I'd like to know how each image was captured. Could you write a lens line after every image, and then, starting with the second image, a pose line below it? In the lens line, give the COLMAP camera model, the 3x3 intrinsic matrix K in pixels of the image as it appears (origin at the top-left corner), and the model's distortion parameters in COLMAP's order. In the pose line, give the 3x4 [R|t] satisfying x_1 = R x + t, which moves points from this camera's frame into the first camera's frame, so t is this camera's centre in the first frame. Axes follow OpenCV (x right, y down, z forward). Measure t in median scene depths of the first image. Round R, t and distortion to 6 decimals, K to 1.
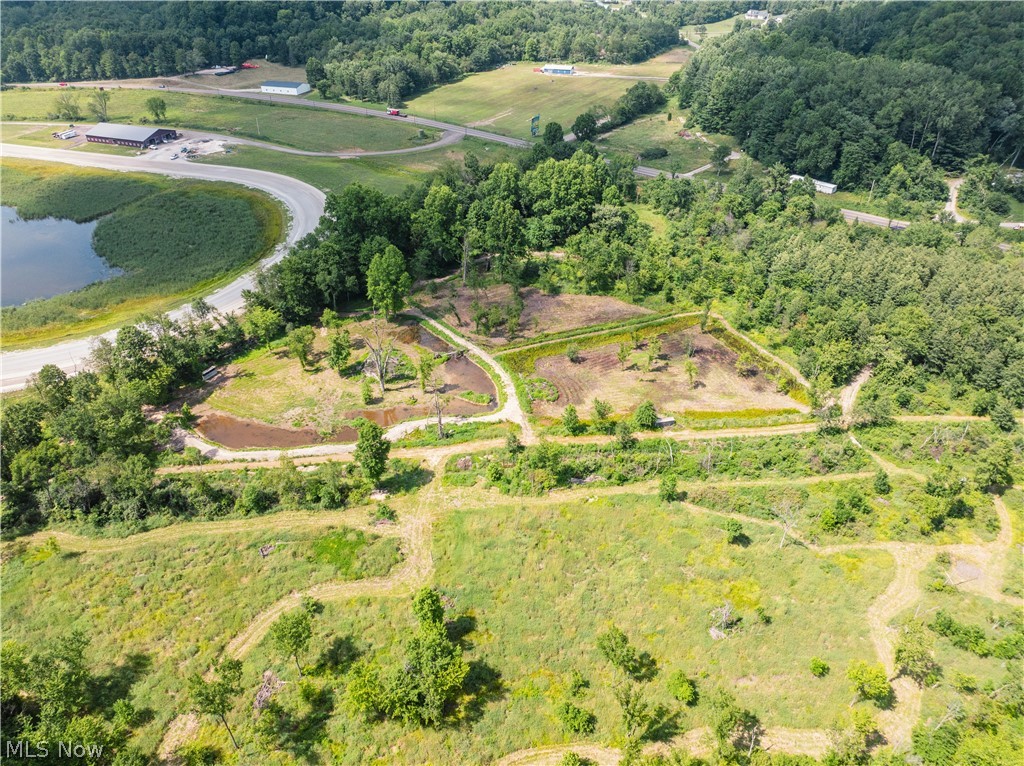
lens RADIAL K [[719.6, 0, 511.2], [0, 719.6, 380.1], [0, 0, 1]] dist [-0.050281, 0.025157]
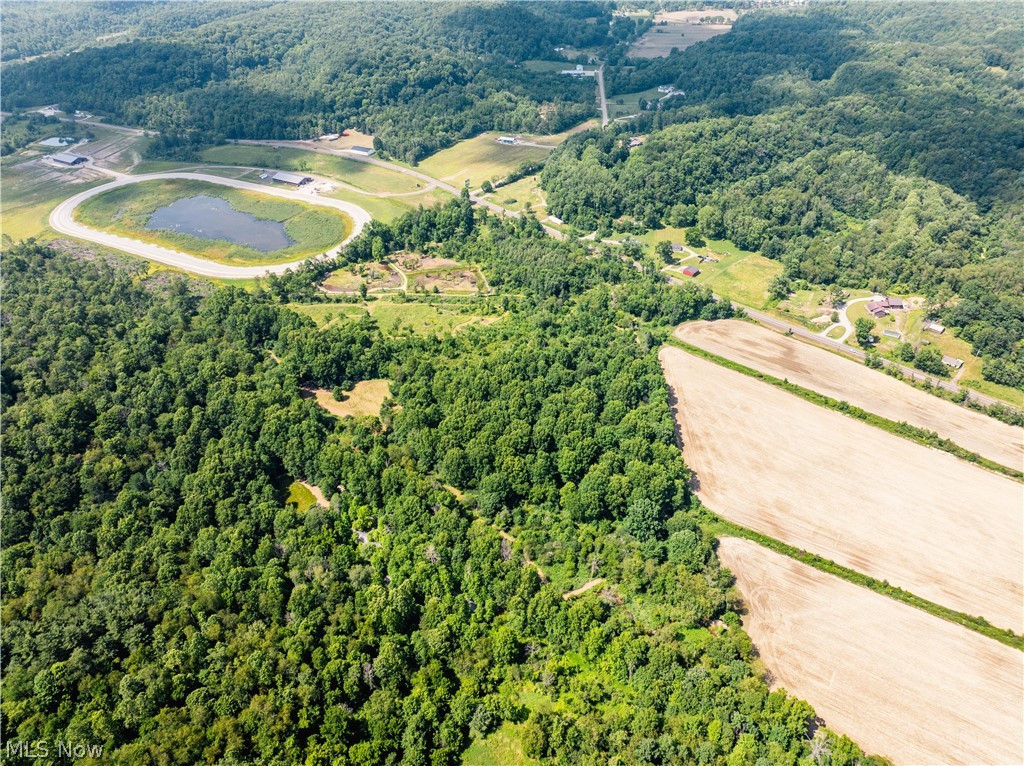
lens RADIAL K [[719.6, 0, 513.0], [0, 719.6, 385.3], [0, 0, 1]] dist [-0.050281, 0.025157]
pose [[0.991551, 0.072533, -0.107540, 0.876288], [-0.067450, 0.996460, 0.050178, 0.282972], [0.110799, -0.042500, 0.992934, -2.334687]]
